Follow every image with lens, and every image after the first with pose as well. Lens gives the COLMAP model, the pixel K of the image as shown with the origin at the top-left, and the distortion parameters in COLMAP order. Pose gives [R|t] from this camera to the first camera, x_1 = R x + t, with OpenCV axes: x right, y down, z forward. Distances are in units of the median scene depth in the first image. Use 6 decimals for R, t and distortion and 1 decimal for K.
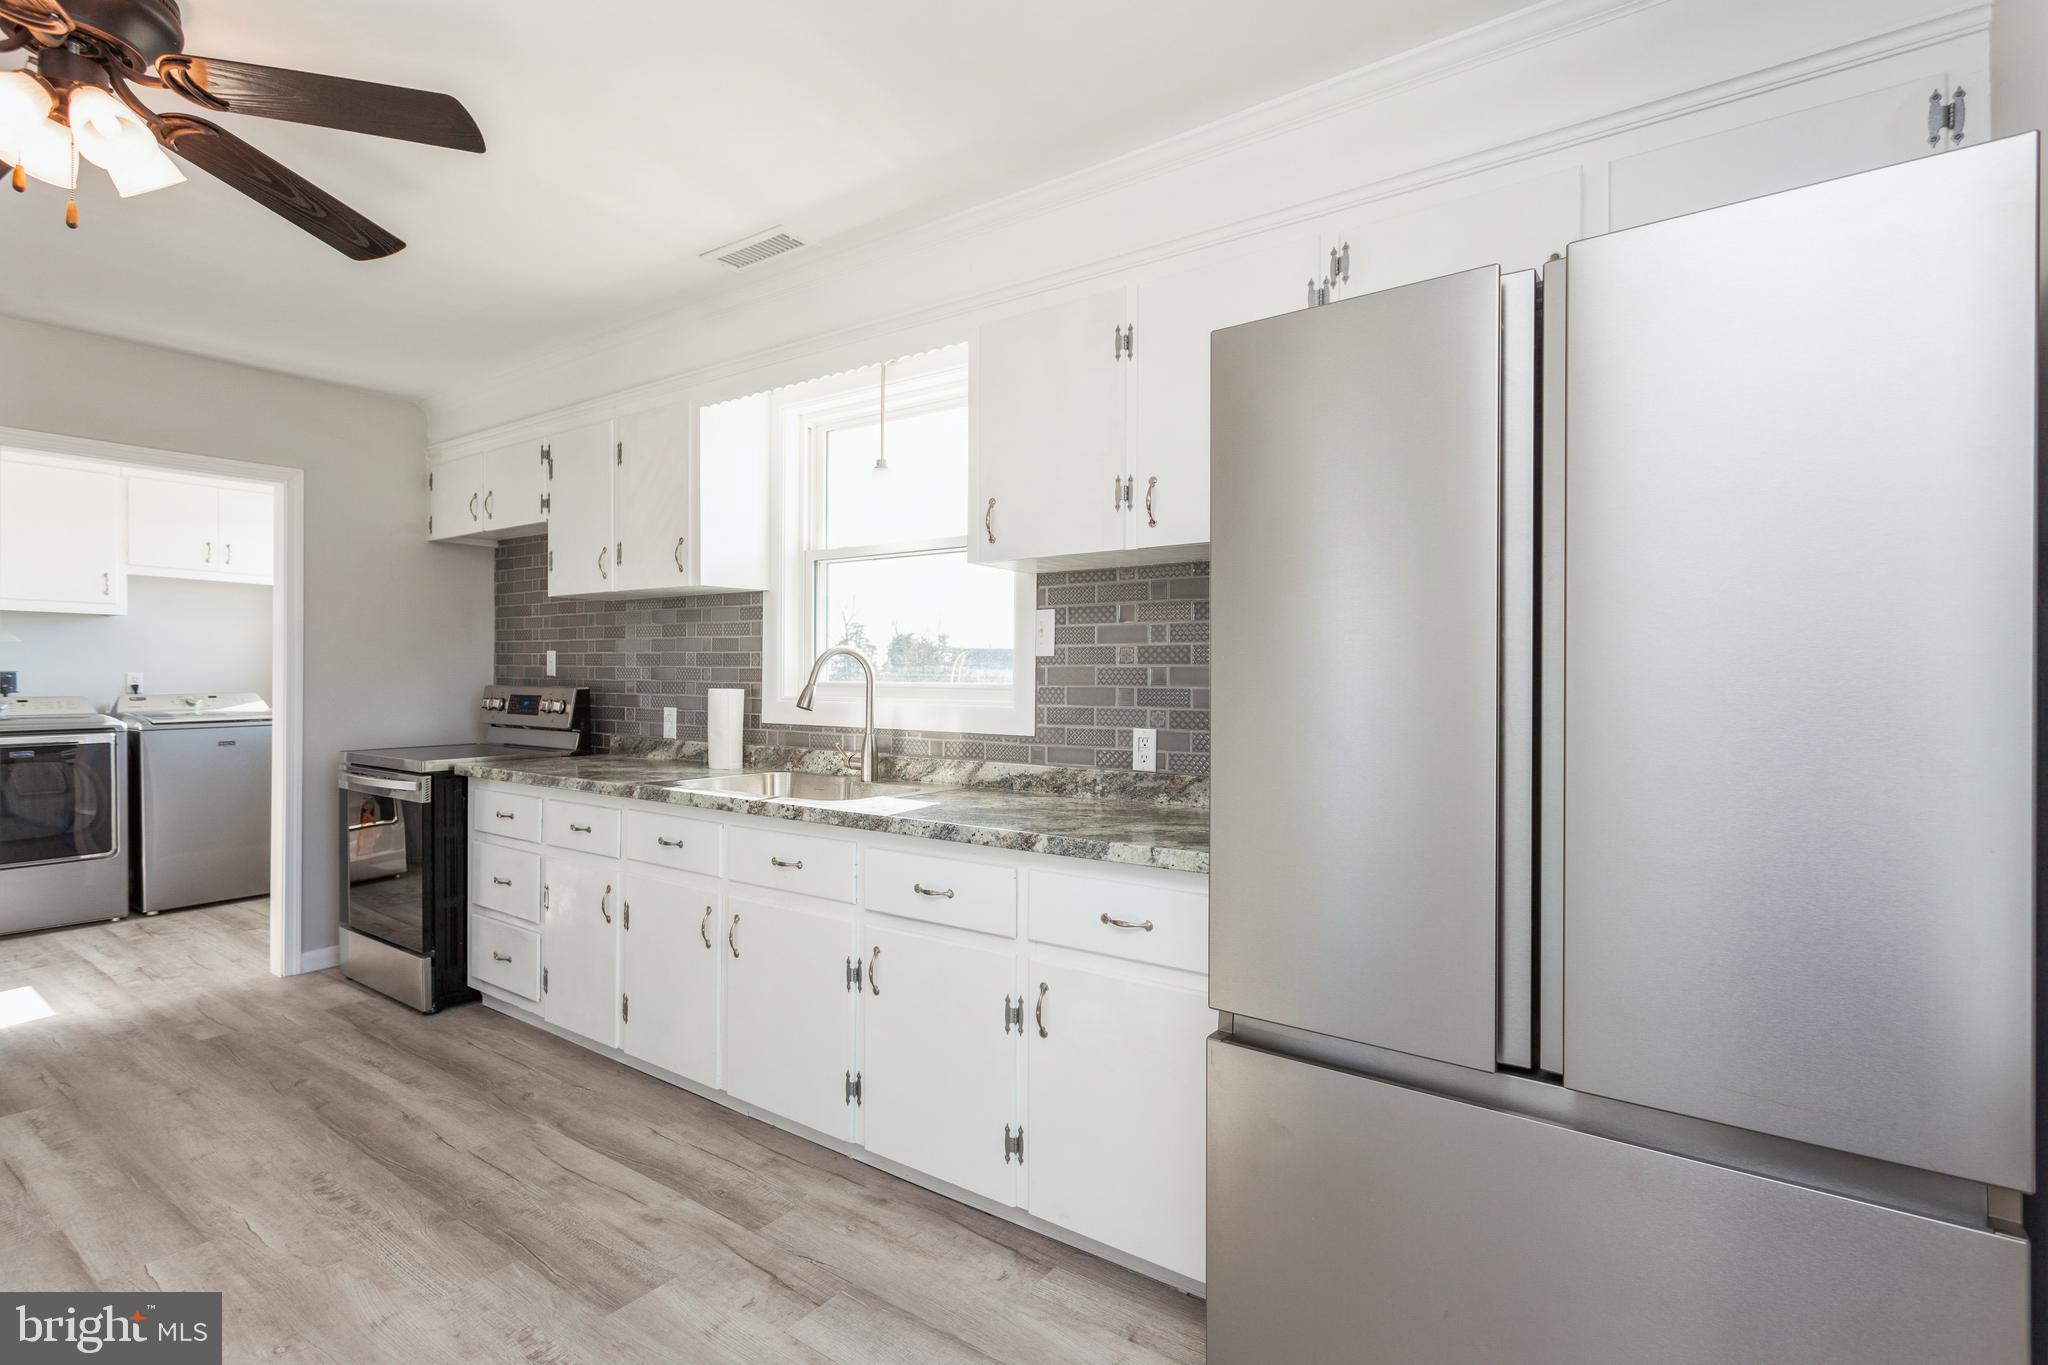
lens RADIAL K [[968.4, 0, 1019.2], [0, 968.4, 684.3], [0, 0, 1]] dist [0.002973, 0.000335]
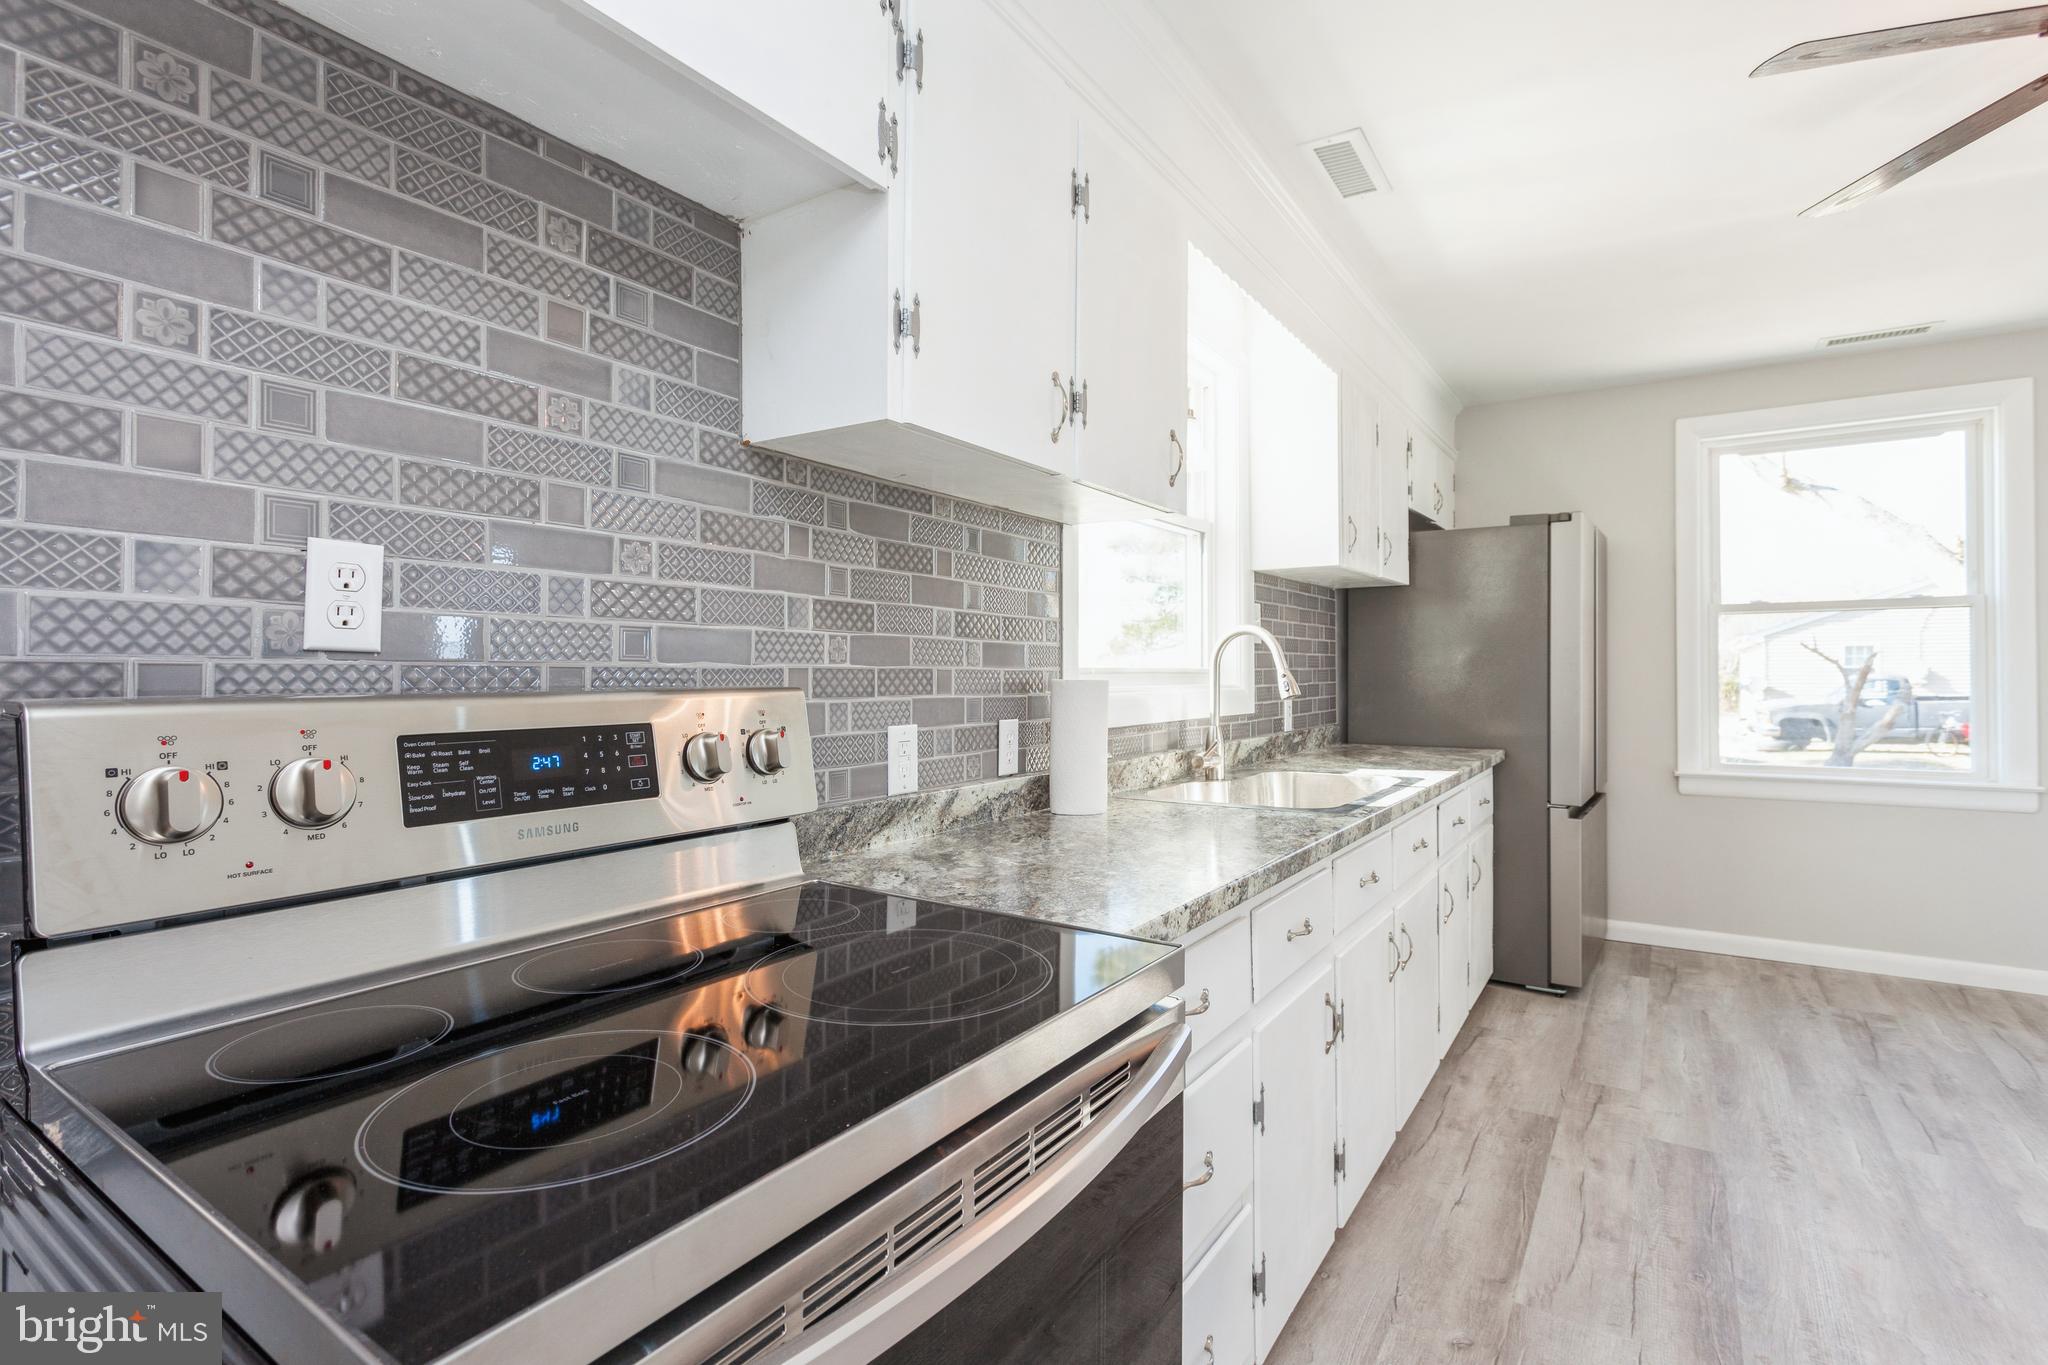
lens RADIAL K [[973.2, 0, 1028.7], [0, 973.2, 673.0], [0, 0, 1]] dist [-0.001215, -0.000538]
pose [[-0.038113, -0.008543, 0.999237, -0.907135], [0.008462, 0.999925, 0.008871, -0.004911], [-0.999238, 0.008793, -0.038038, 1.059593]]
